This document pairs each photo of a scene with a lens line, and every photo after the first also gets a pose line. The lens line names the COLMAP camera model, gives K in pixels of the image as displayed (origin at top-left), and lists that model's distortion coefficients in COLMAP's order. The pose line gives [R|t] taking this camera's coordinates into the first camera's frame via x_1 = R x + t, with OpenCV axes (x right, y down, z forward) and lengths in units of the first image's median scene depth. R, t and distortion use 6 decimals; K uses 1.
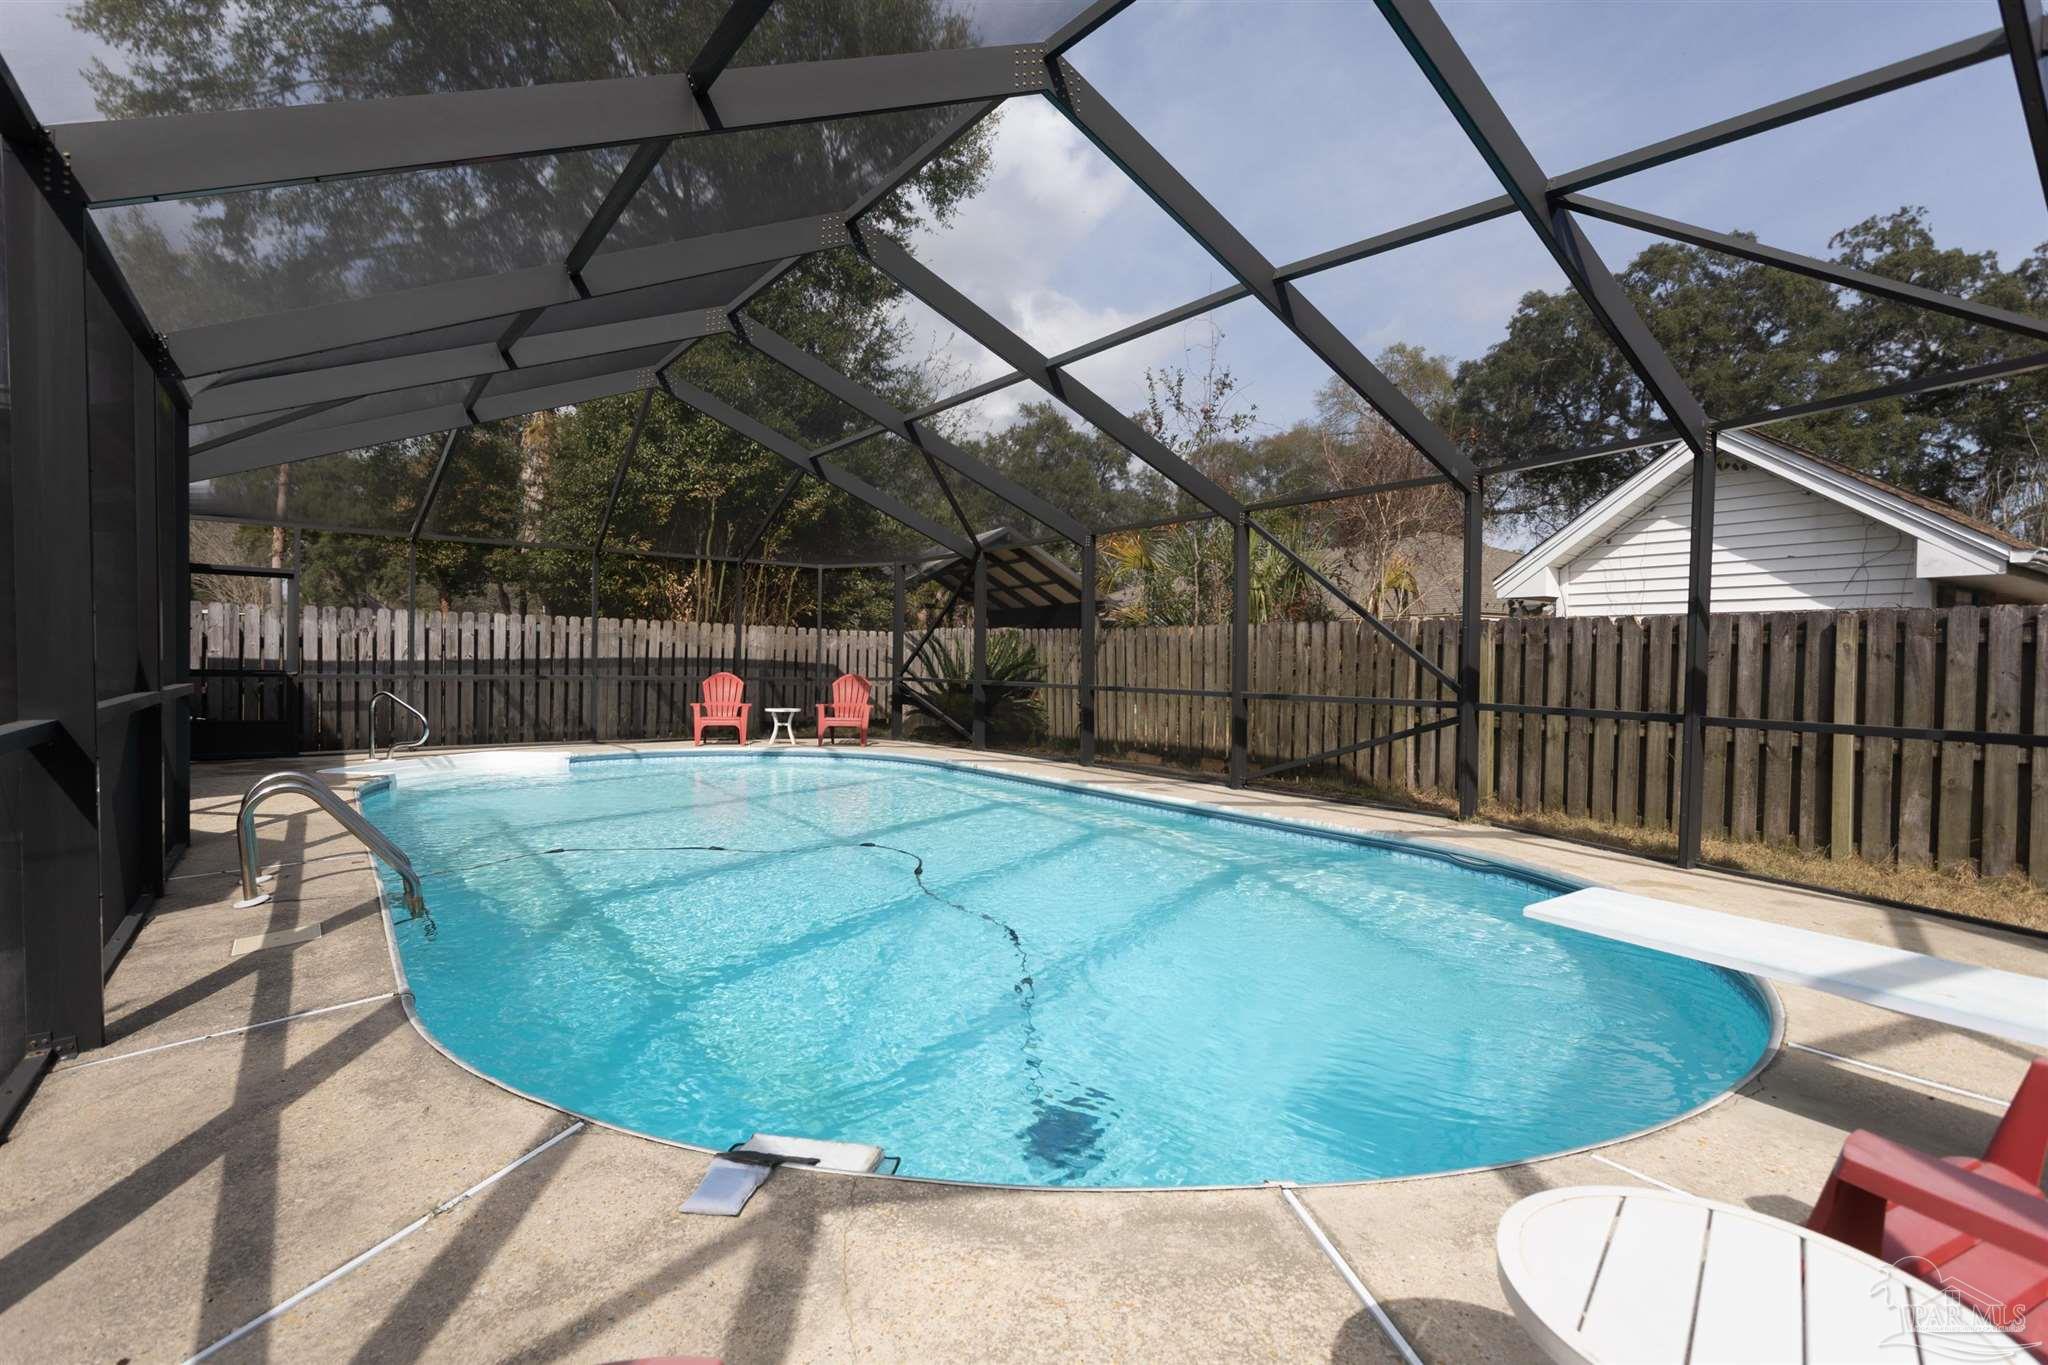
lens RADIAL K [[951.5, 0, 1025.3], [0, 951.5, 676.8], [0, 0, 1]] dist [0.005000, 0.000321]
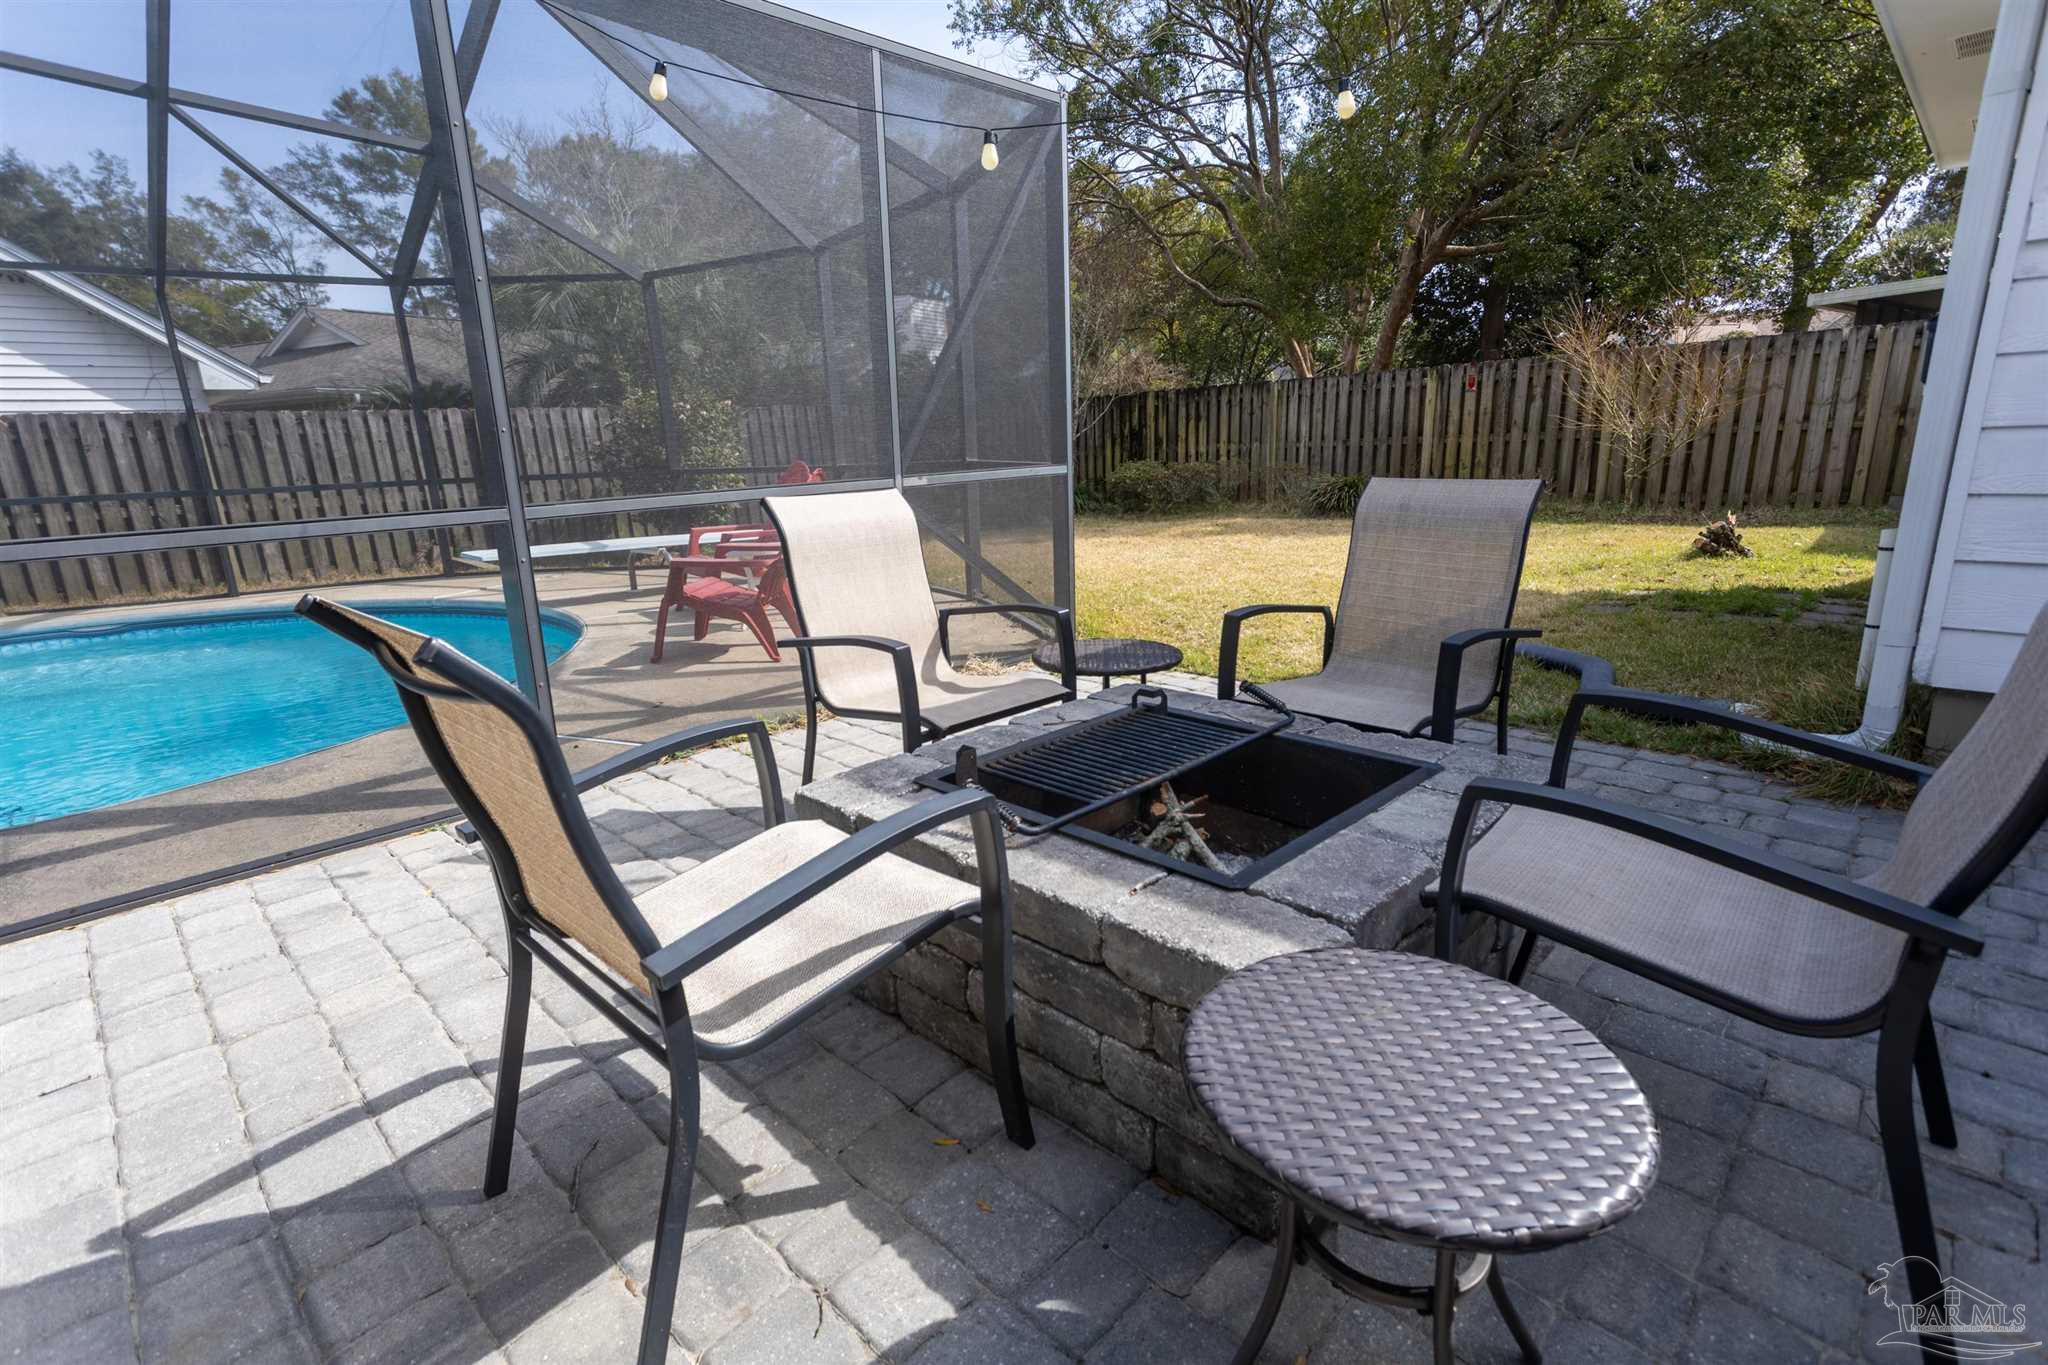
lens RADIAL K [[951.5, 0, 1020.3], [0, 951.5, 682.3], [0, 0, 1]] dist [0.005000, 0.000321]
pose [[-0.183703, -0.256962, 0.948801, -0.240680], [0.051898, 0.961346, 0.270408, -0.001390], [-0.981611, 0.098915, -0.163266, 0.021002]]
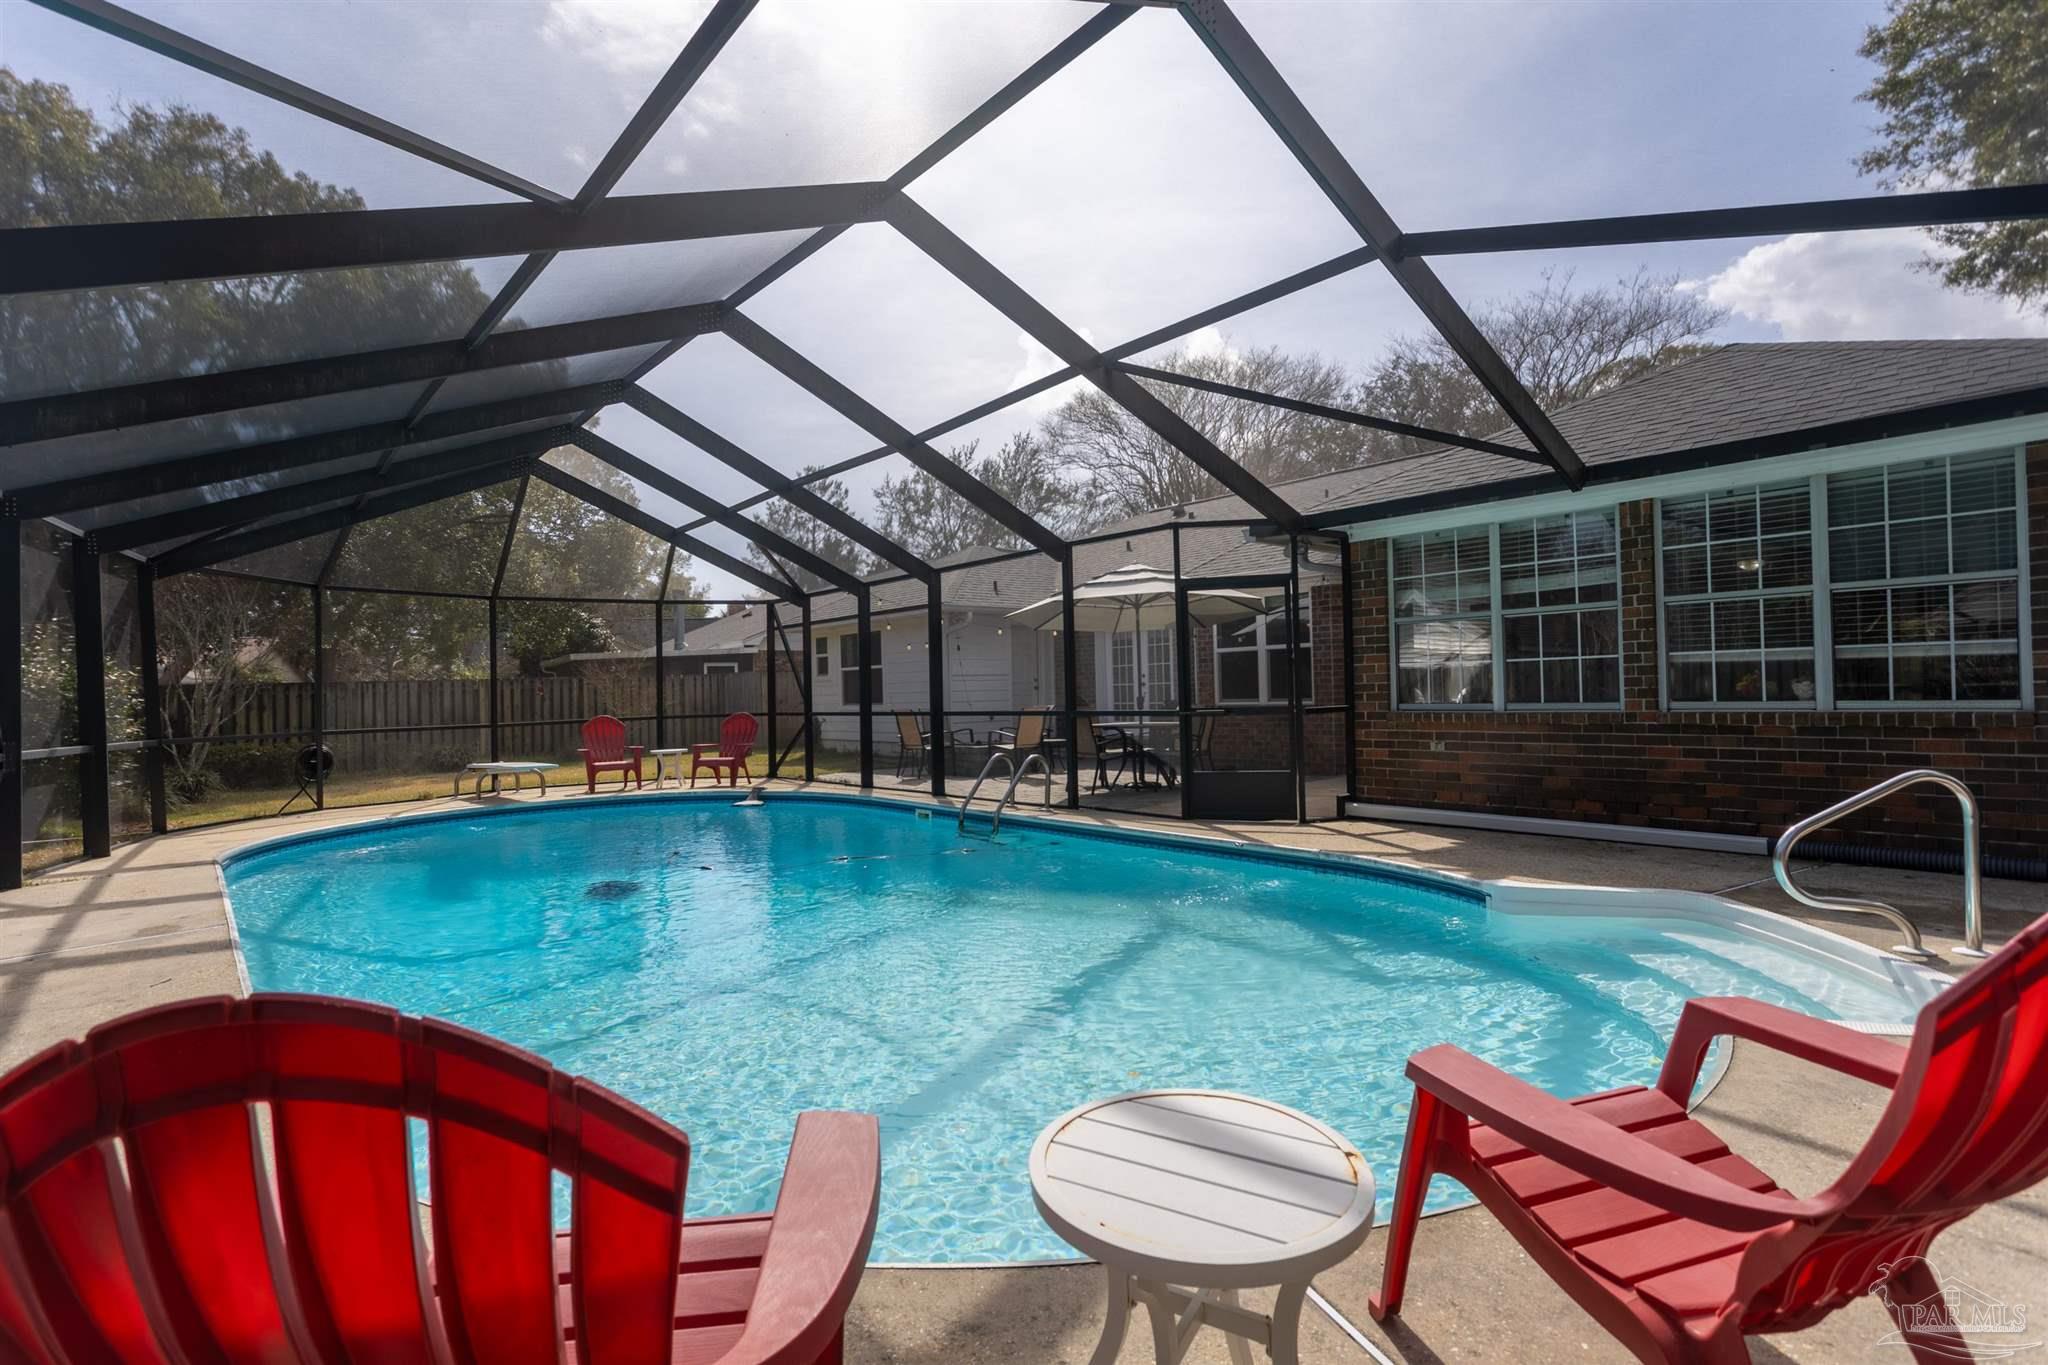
lens RADIAL K [[951.5, 0, 1023.2], [0, 951.5, 691.1], [0, 0, 1]] dist [0.005000, 0.000321]
pose [[-0.996475, 0.016594, -0.082227, -0.158486], [0.015984, 0.999840, 0.008069, -0.003595], [0.082348, 0.006726, -0.996581, 0.641366]]
